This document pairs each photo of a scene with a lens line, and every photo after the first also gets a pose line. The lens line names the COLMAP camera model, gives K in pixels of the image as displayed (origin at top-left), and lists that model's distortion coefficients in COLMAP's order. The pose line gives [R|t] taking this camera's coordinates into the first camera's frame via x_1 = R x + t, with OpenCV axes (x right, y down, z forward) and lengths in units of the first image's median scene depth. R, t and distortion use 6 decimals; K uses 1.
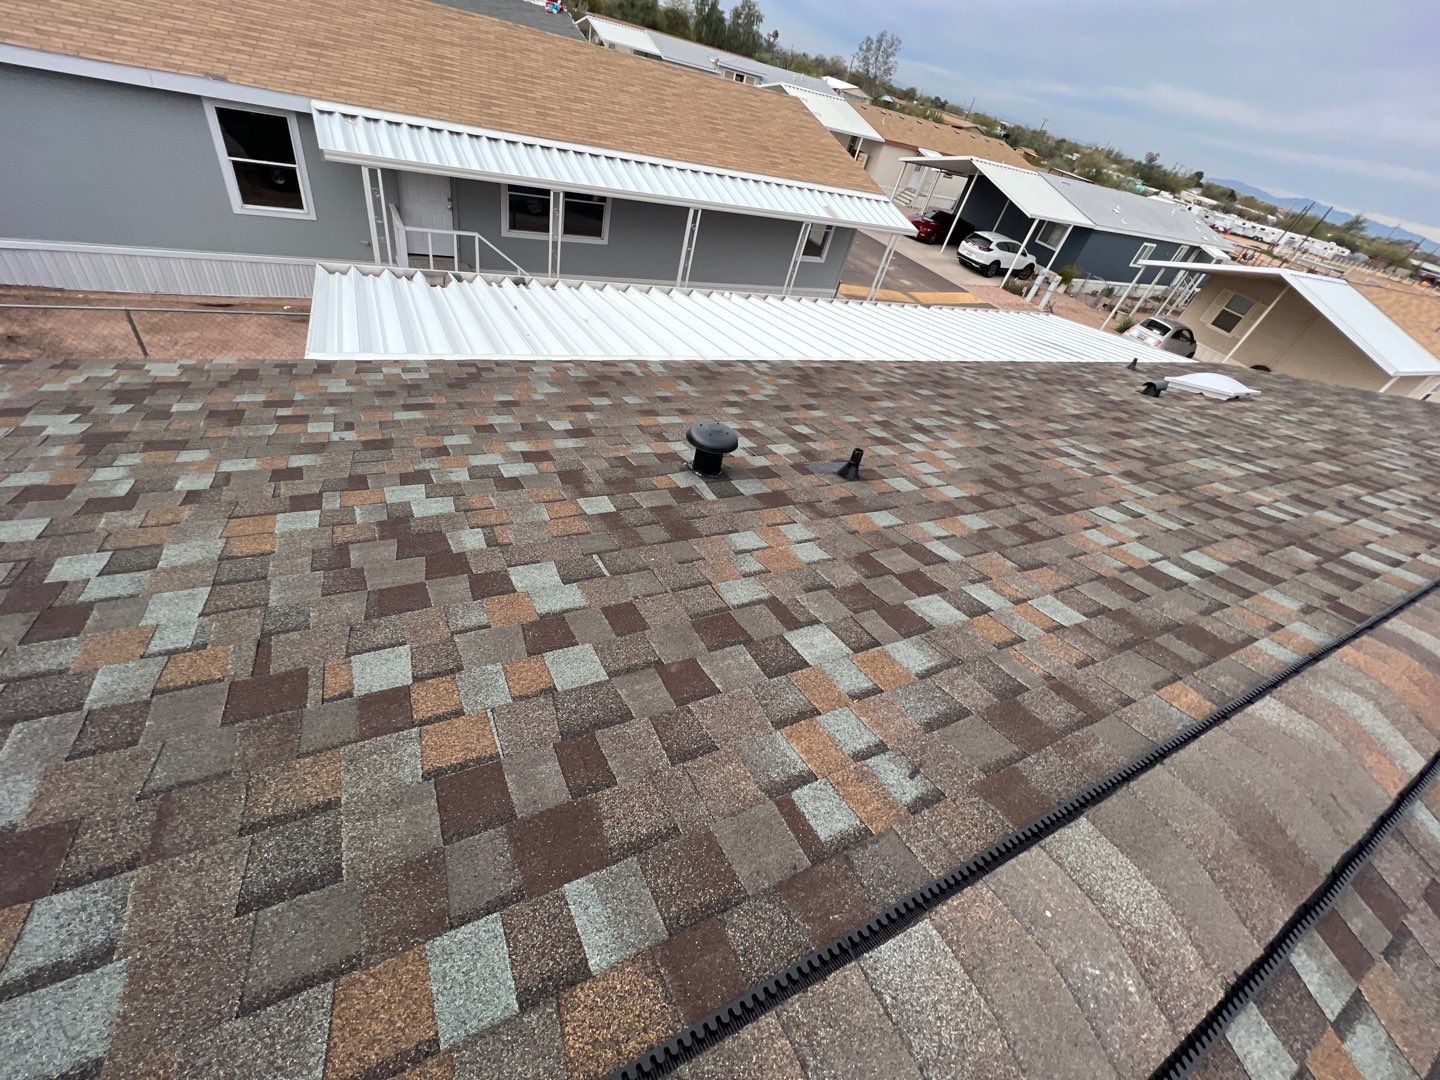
lens RADIAL K [[576.6, 0, 716.7], [0, 576.6, 535.4], [0, 0, 1]] dist [-0.004275, 0.000881]
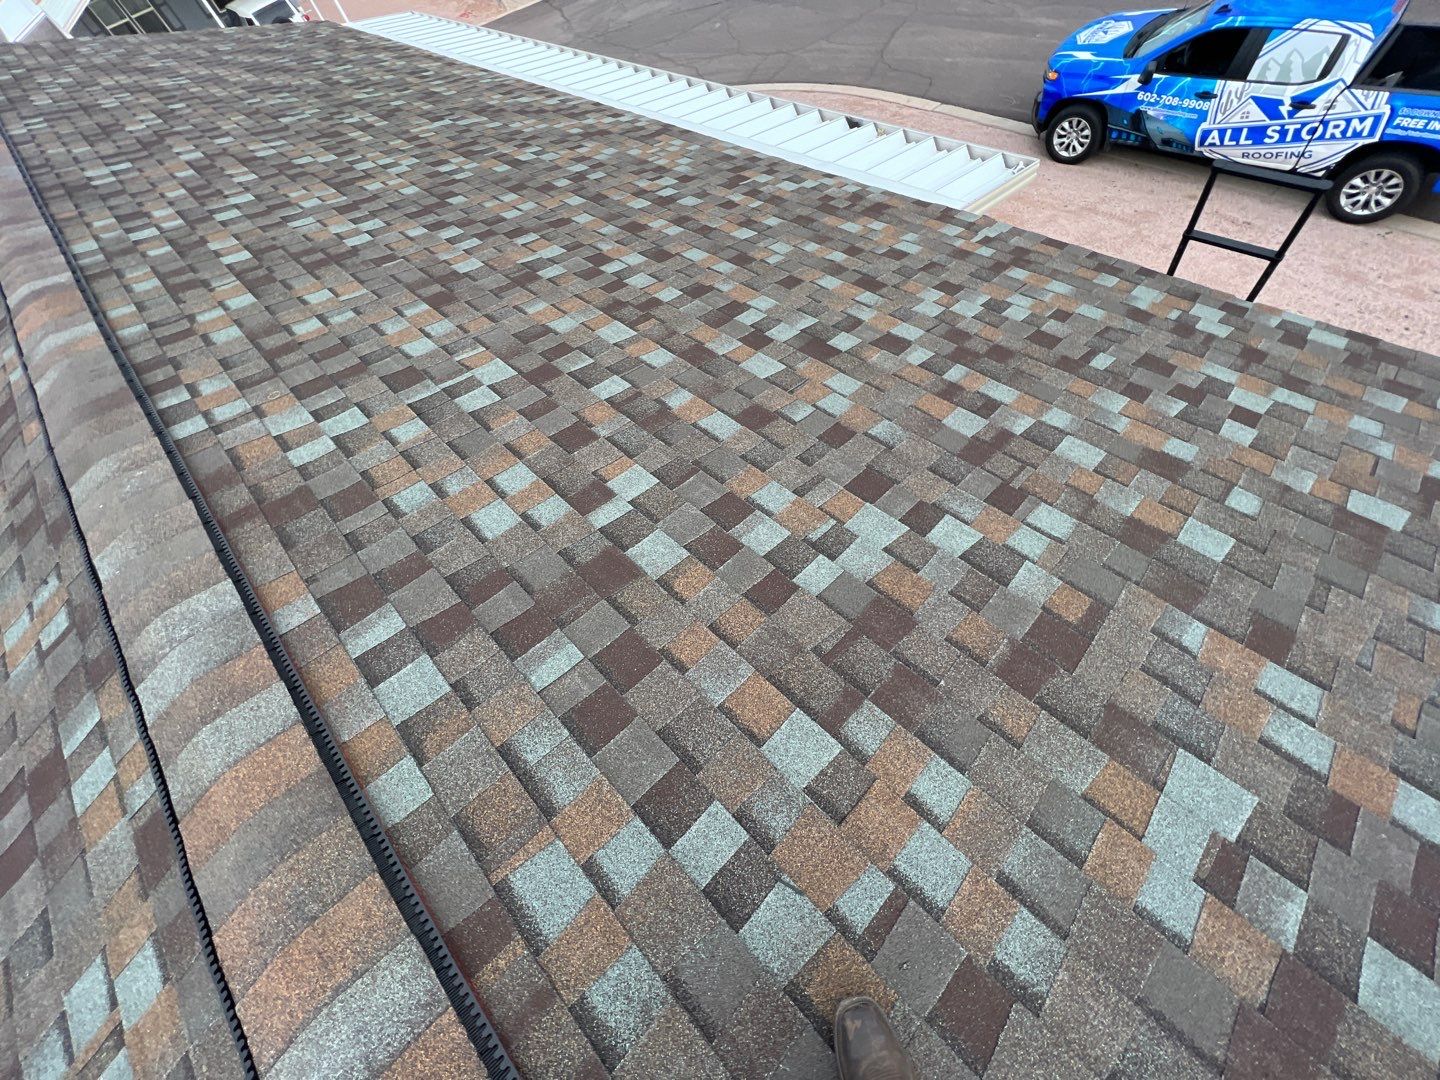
lens RADIAL K [[576.6, 0, 716.8], [0, 576.6, 537.2], [0, 0, 1]] dist [-0.004275, 0.000881]
pose [[-0.354073, -0.872743, 0.336082, -0.094690], [0.689671, -0.000950, 0.724123, 0.072902], [-0.631654, 0.488179, 0.602242, -0.150272]]
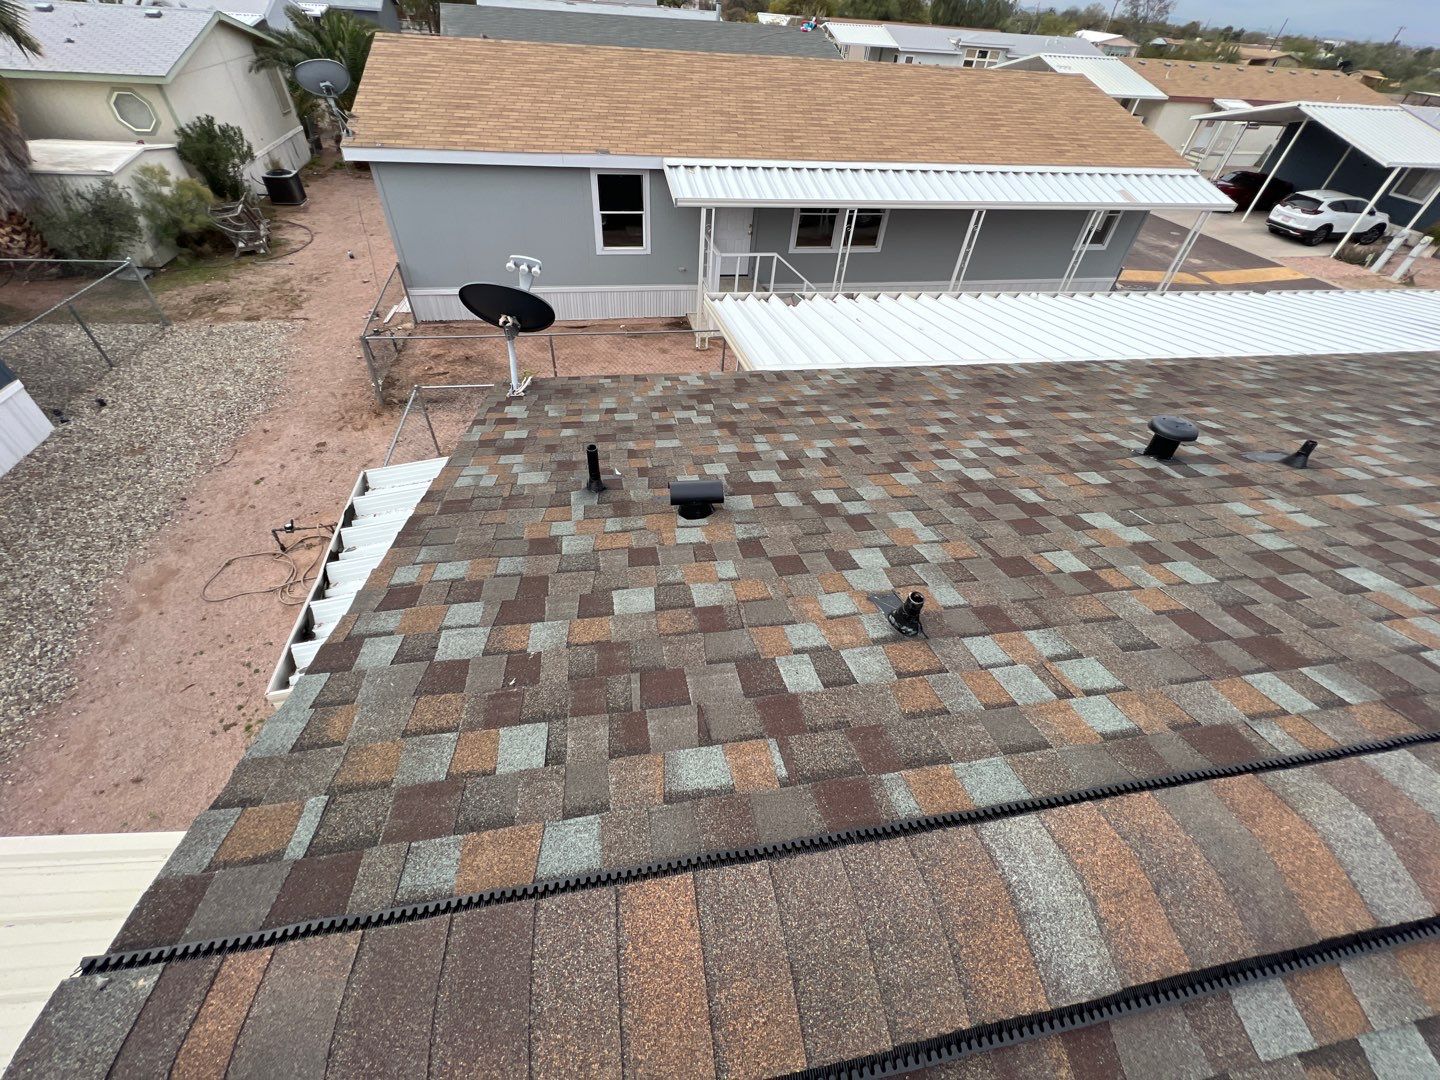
lens RADIAL K [[576.6, 0, 716.2], [0, 576.6, 535.9], [0, 0, 1]] dist [-0.004275, 0.000881]
pose [[0.947023, 0.066421, -0.314223, -0.150255], [-0.065507, 0.997761, 0.013480, 0.029831], [0.314415, 0.007818, 0.949253, -0.132857]]
